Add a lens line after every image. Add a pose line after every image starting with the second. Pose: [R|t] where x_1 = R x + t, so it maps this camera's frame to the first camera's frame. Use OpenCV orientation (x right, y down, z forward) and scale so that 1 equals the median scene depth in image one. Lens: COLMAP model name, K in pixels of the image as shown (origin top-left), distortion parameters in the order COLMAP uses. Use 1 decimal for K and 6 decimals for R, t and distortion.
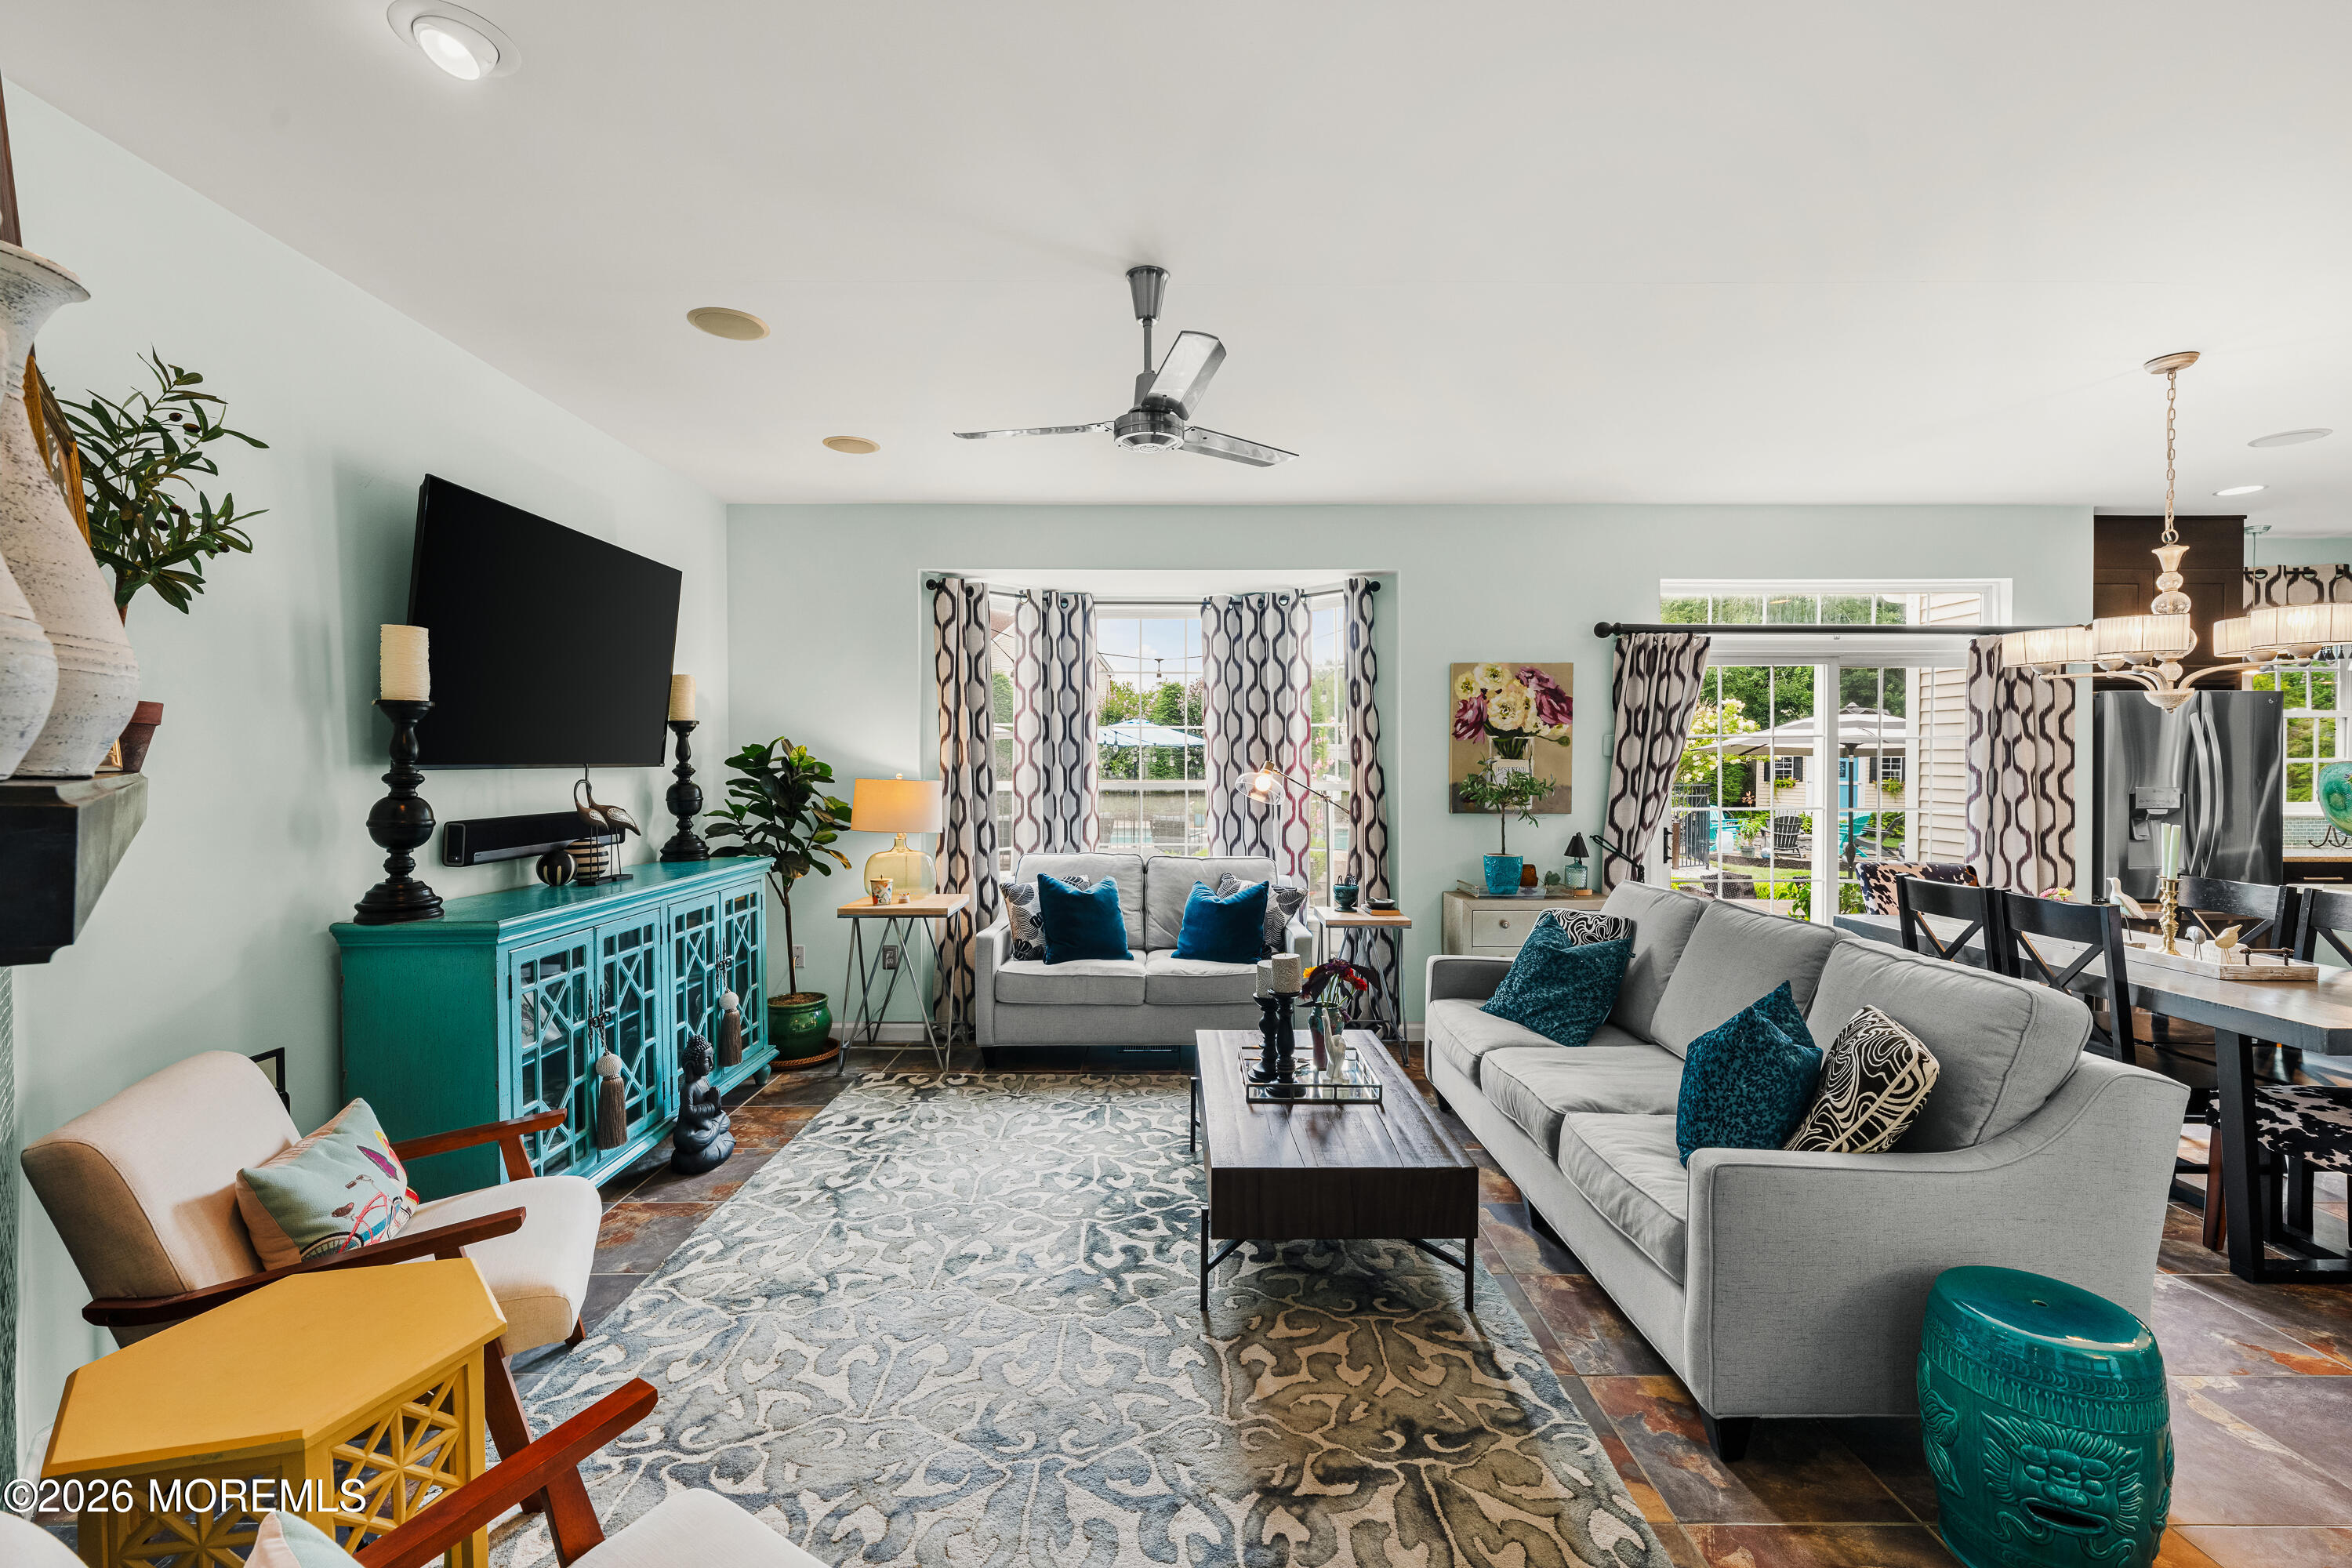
lens RADIAL K [[990.1, 0, 1178.6], [0, 990.1, 775.9], [0, 0, 1]] dist [-0.001776, -0.000099]
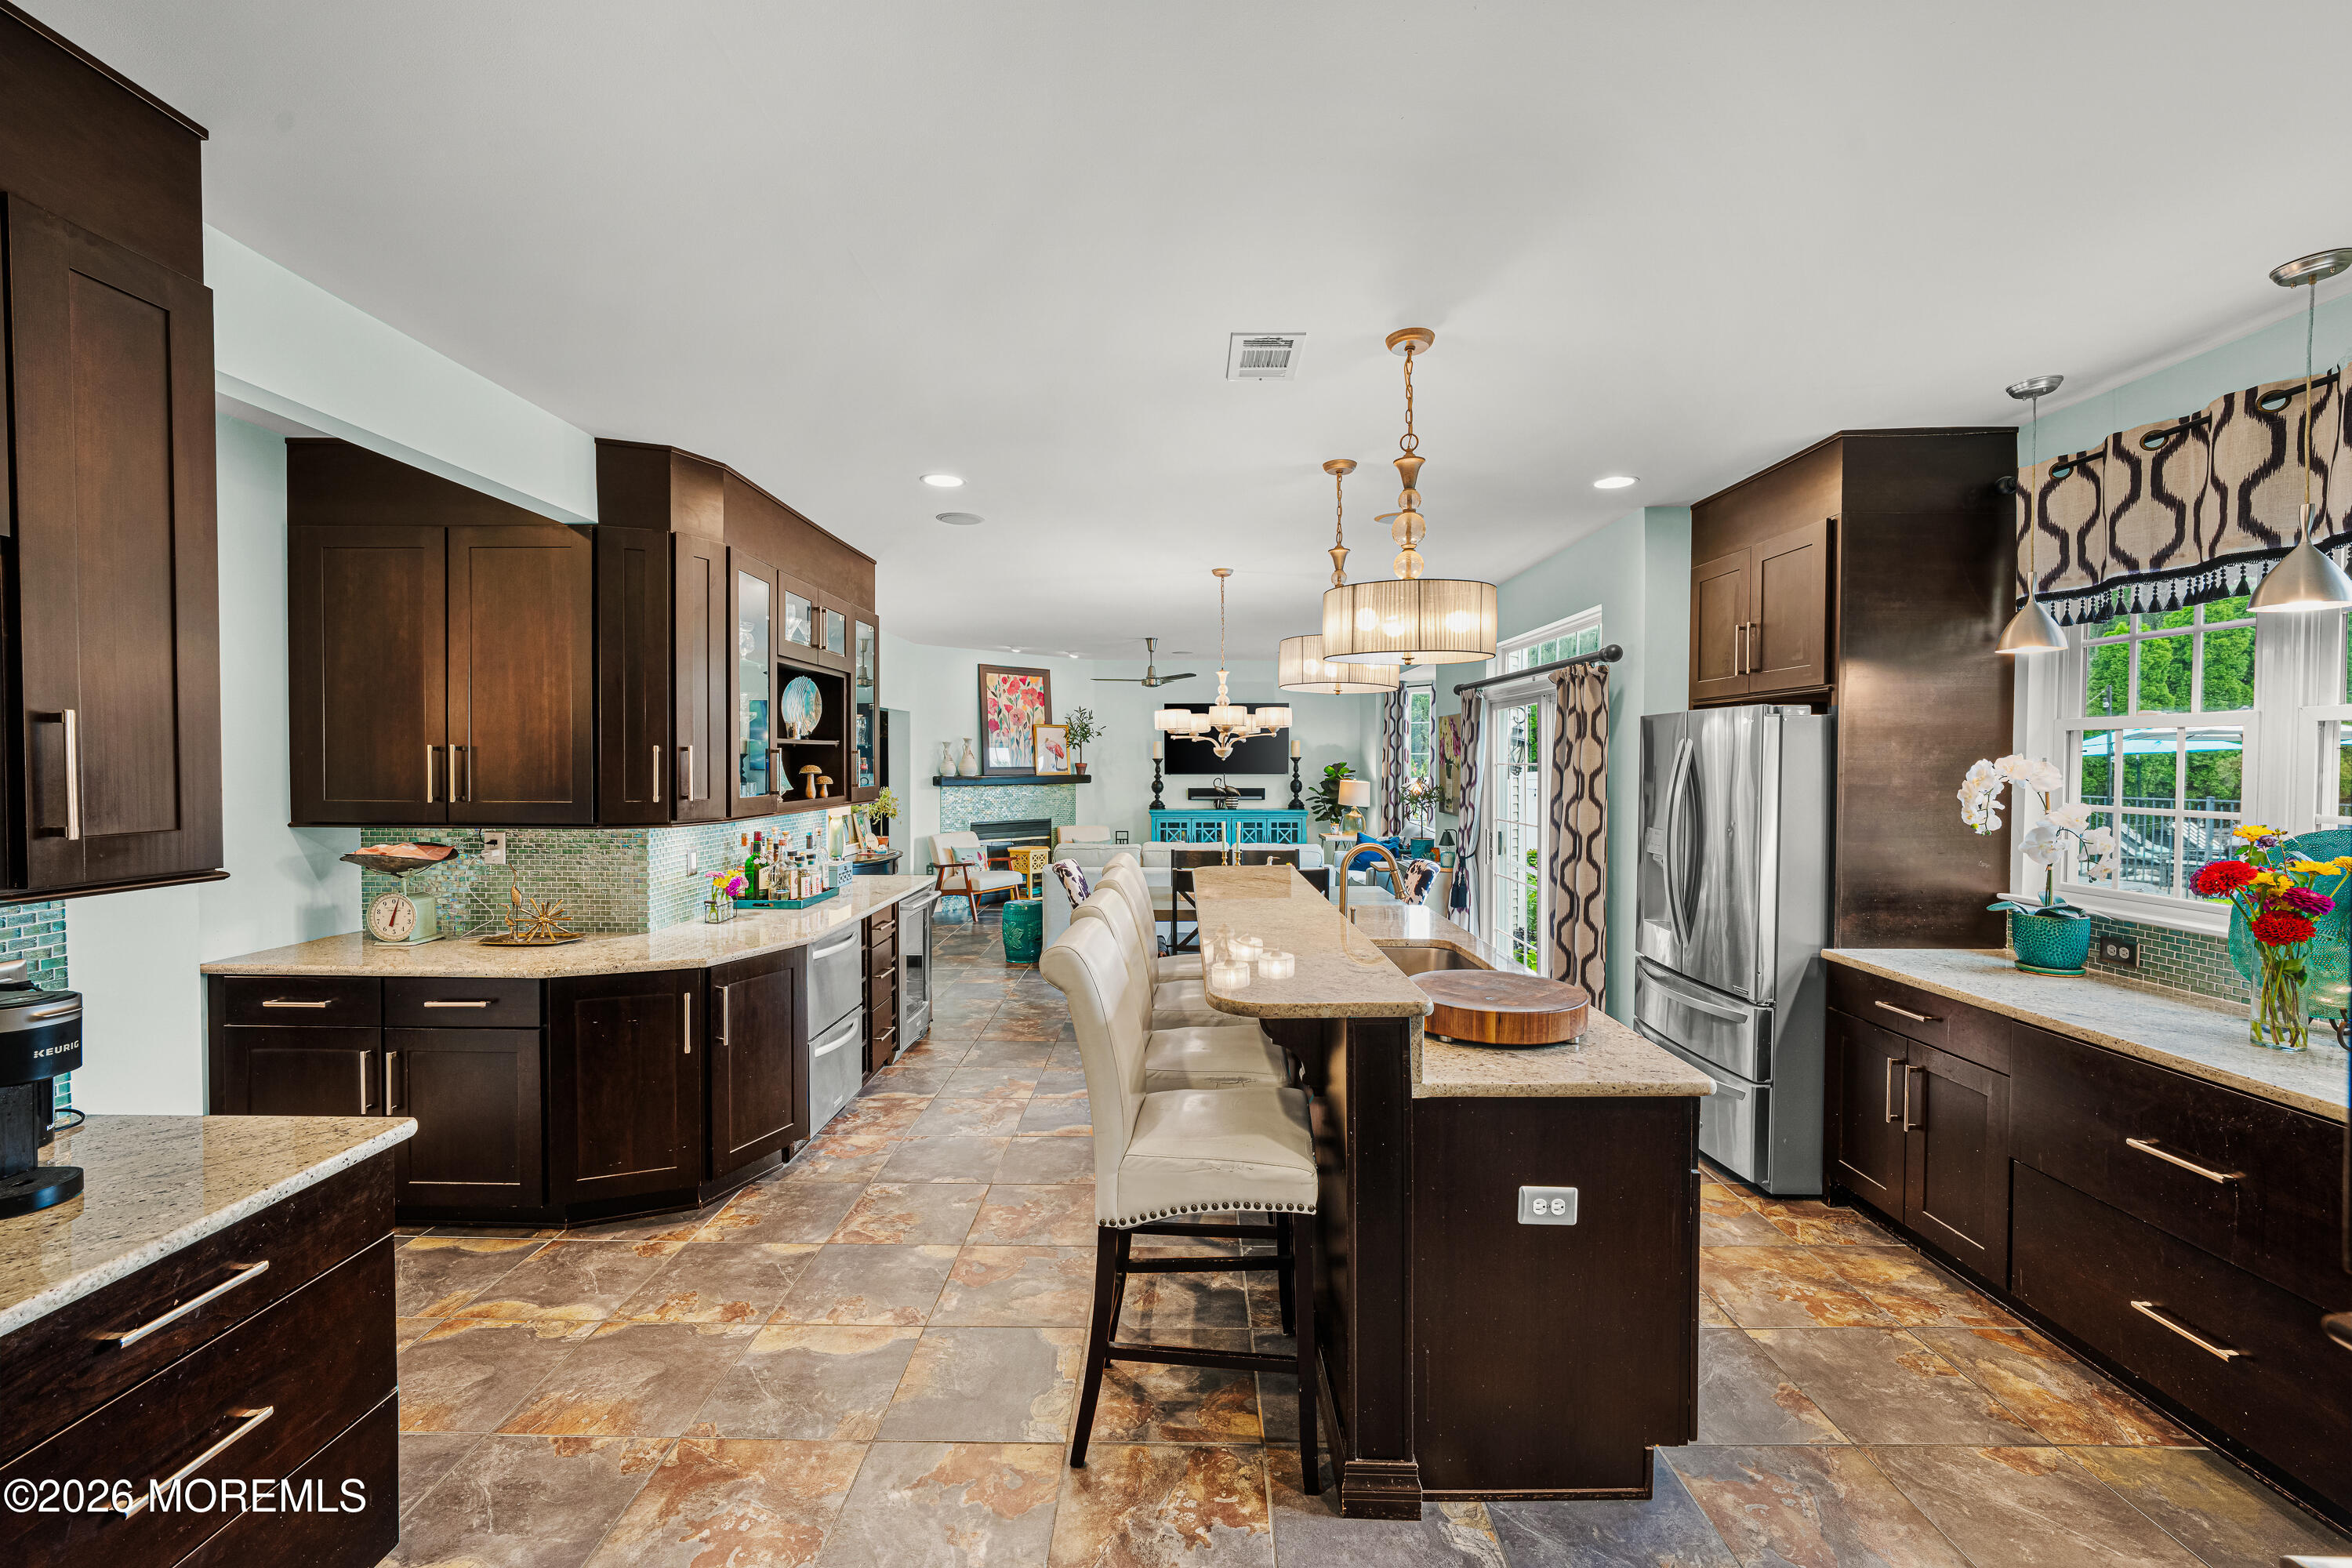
lens RADIAL K [[961.6, 0, 1176.4], [0, 961.6, 775.0], [0, 0, 1]] dist [-0.001112, 0.000098]
pose [[-0.010995, 0.018906, -0.999761, 2.073981], [-0.013146, 0.999732, 0.019050, -0.051849], [0.999853, 0.013352, -0.010743, 0.691900]]
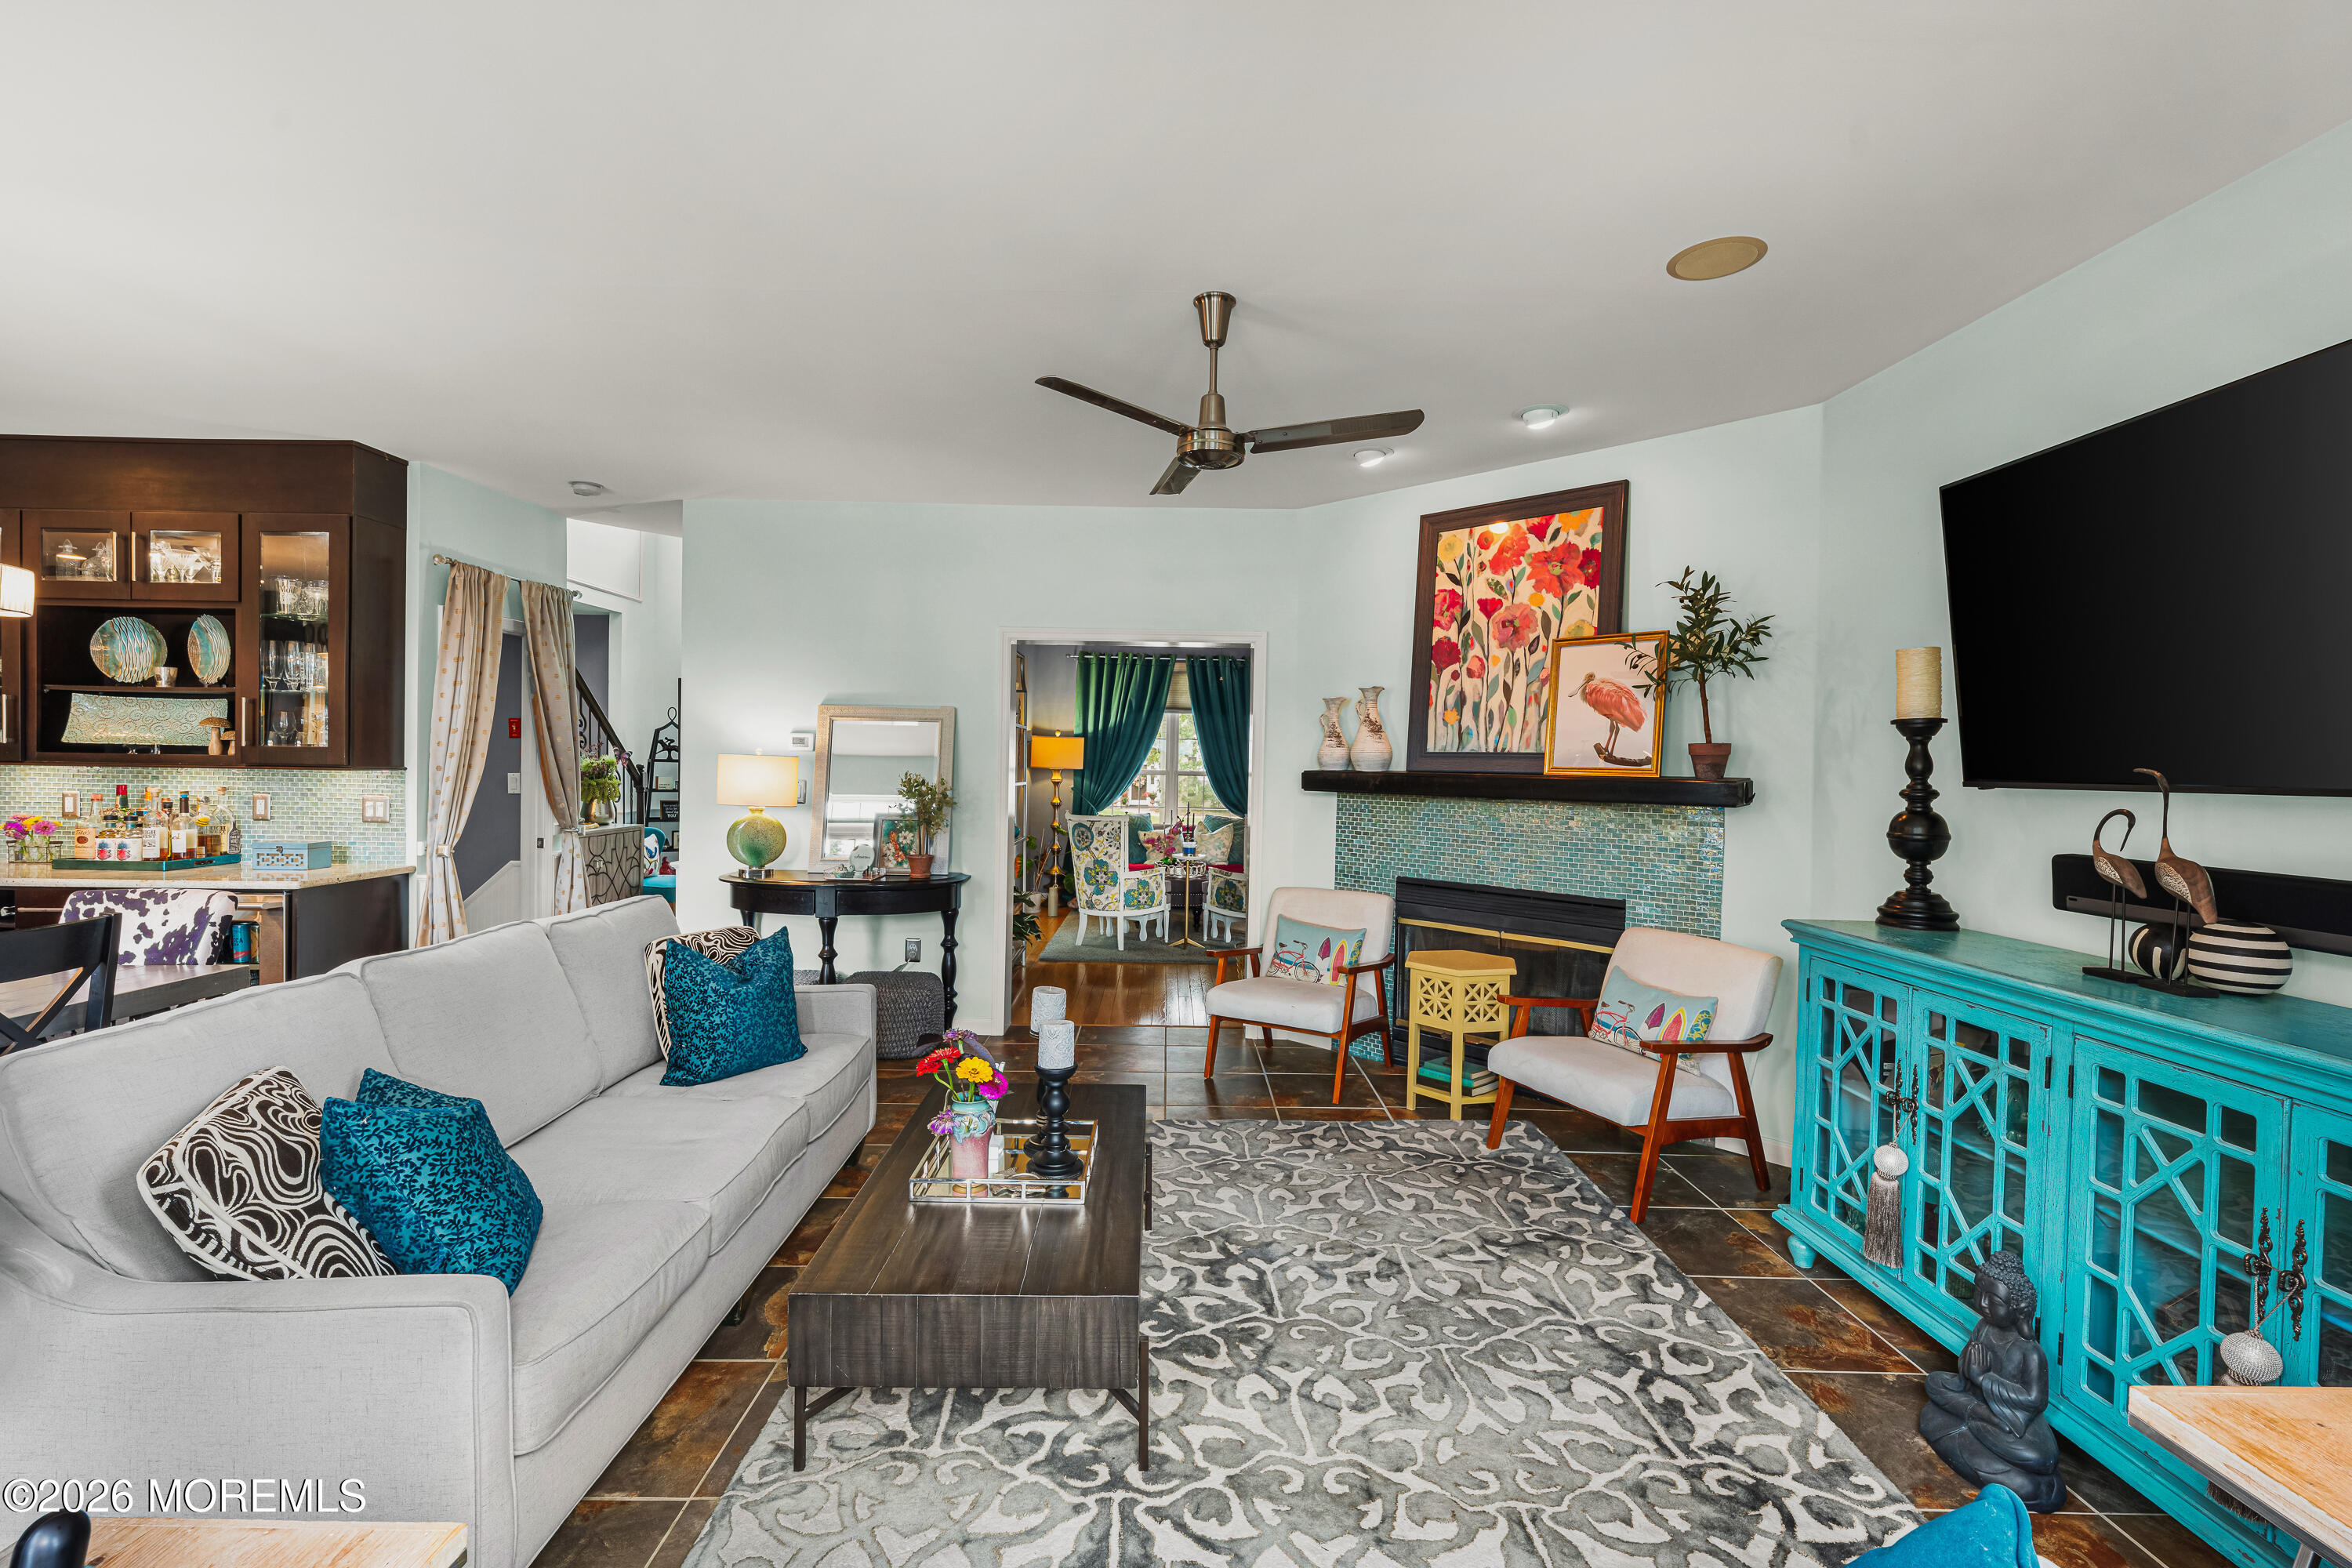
lens RADIAL K [[1034.4, 0, 1171.8], [0, 1034.4, 776.3], [0, 0, 1]] dist [-0.001986, -0.000139]
pose [[-0.999875, -0.015827, -0.000109, 0.003808], [-0.015825, 0.999556, 0.025230, -0.018784], [-0.000290, 0.025228, -0.999682, 1.285938]]
